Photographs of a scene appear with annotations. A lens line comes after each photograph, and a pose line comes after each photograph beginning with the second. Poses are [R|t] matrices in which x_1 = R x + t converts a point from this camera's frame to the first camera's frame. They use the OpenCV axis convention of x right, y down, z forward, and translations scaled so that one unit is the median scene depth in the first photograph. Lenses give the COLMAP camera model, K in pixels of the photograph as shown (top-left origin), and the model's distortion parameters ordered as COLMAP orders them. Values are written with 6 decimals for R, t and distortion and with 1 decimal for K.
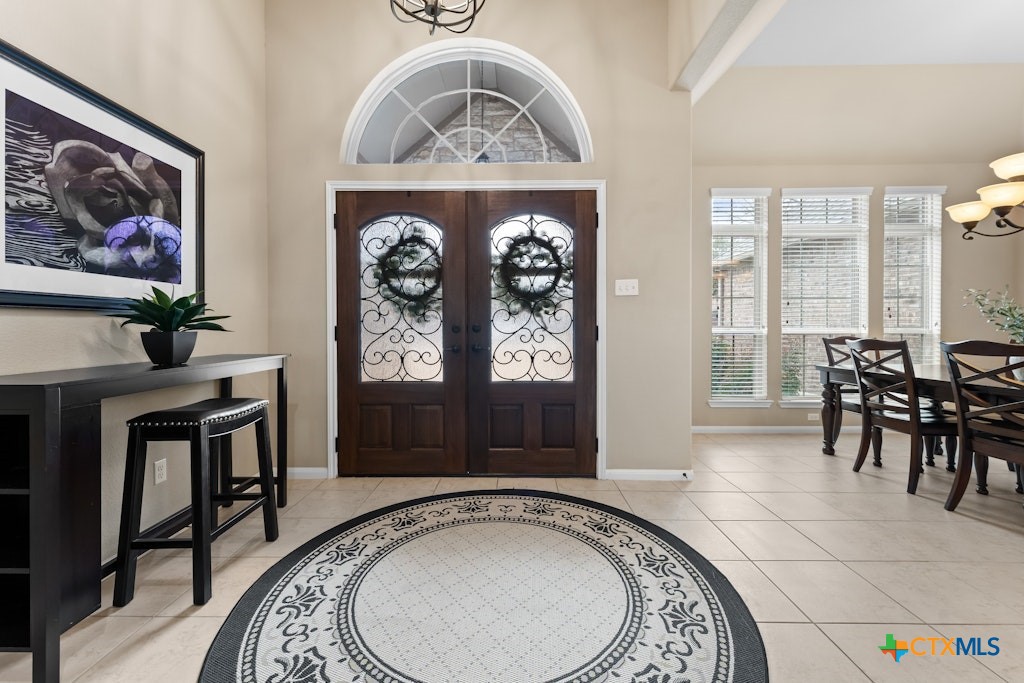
lens RADIAL K [[415.4, 0, 508.8], [0, 415.4, 330.0], [0, 0, 1]] dist [0.000715, 0.000094]
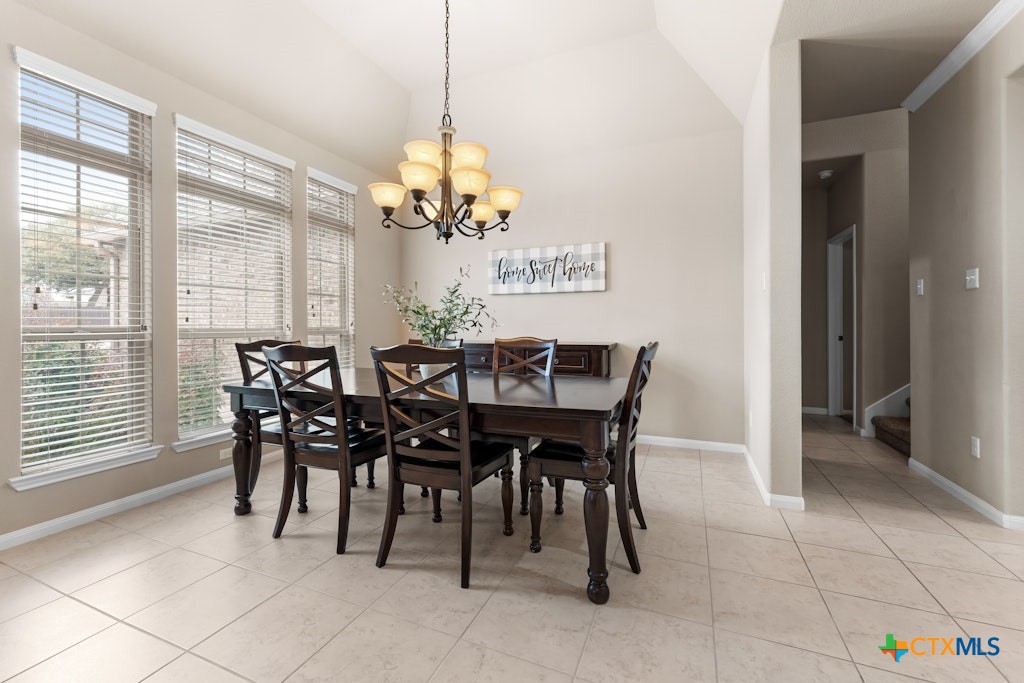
lens RADIAL K [[415.4, 0, 508.8], [0, 415.4, 330.0], [0, 0, 1]] dist [0.000715, 0.000094]
pose [[0.375253, -0.005787, 0.926904, 0.344618], [0.006579, 0.999972, 0.003580, -0.002570], [-0.926899, 0.004755, 0.375280, 0.385179]]
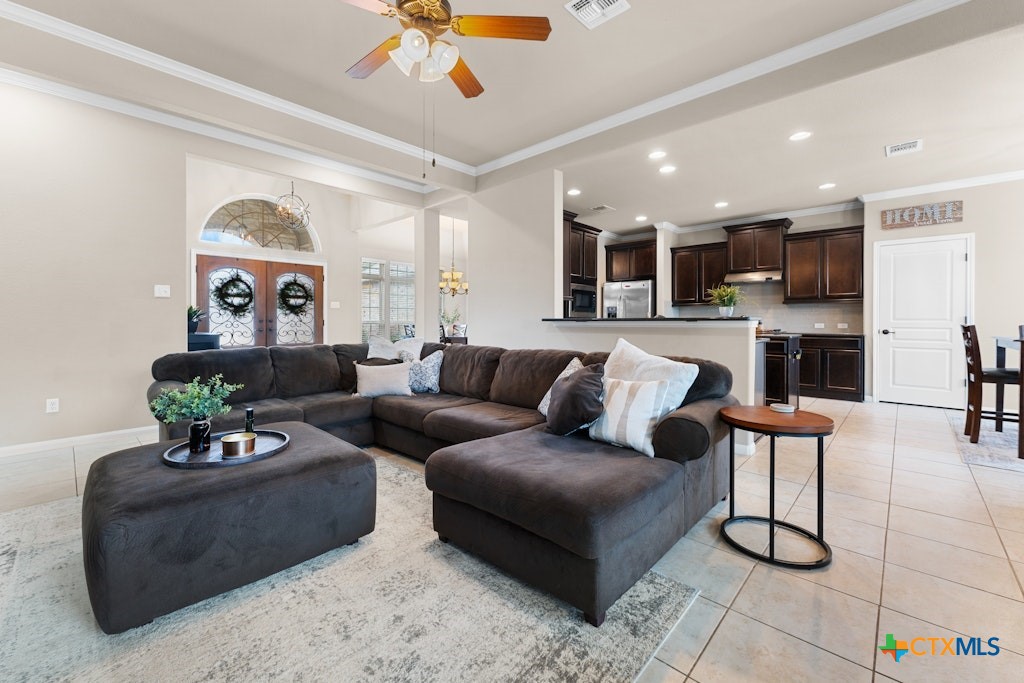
lens RADIAL K [[415.4, 0, 508.8], [0, 415.4, 330.0], [0, 0, 1]] dist [0.000715, 0.000094]
pose [[0.670792, -0.013124, 0.741530, -0.884486], [-0.000426, 0.999836, 0.018080, 0.004295], [-0.741646, -0.012444, 0.670676, -1.490099]]
